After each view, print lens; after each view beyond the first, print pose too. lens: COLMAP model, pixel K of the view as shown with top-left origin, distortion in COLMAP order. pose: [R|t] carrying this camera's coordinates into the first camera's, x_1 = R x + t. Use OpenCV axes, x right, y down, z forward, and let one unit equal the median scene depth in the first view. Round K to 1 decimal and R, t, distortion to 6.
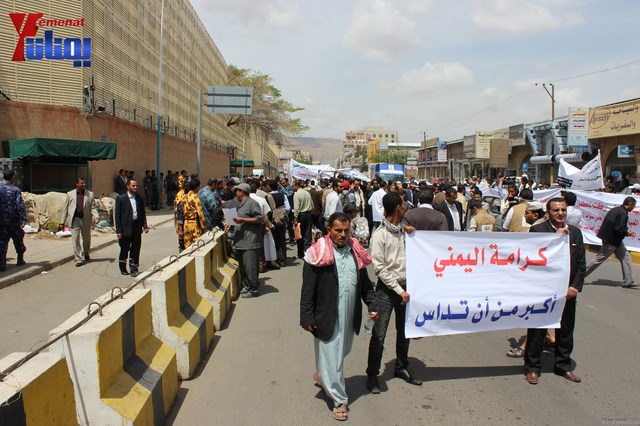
lens RADIAL K [[667.4, 0, 320.2], [0, 667.4, 213.5], [0, 0, 1]] dist [0.012568, 0.000000]
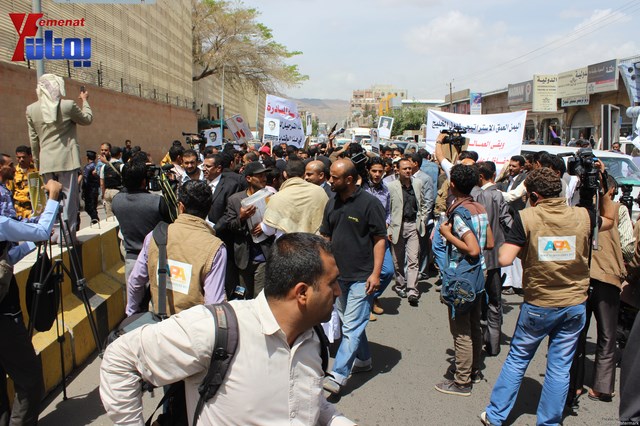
lens RADIAL K [[667.4, 0, 319.7], [0, 667.4, 212.5], [0, 0, 1]] dist [0.012568, 0.000000]
pose [[0.999820, -0.014090, -0.012723, 0.003600], [0.014775, 0.998352, 0.055453, -0.013282], [0.011921, -0.055631, 0.998380, 0.208226]]
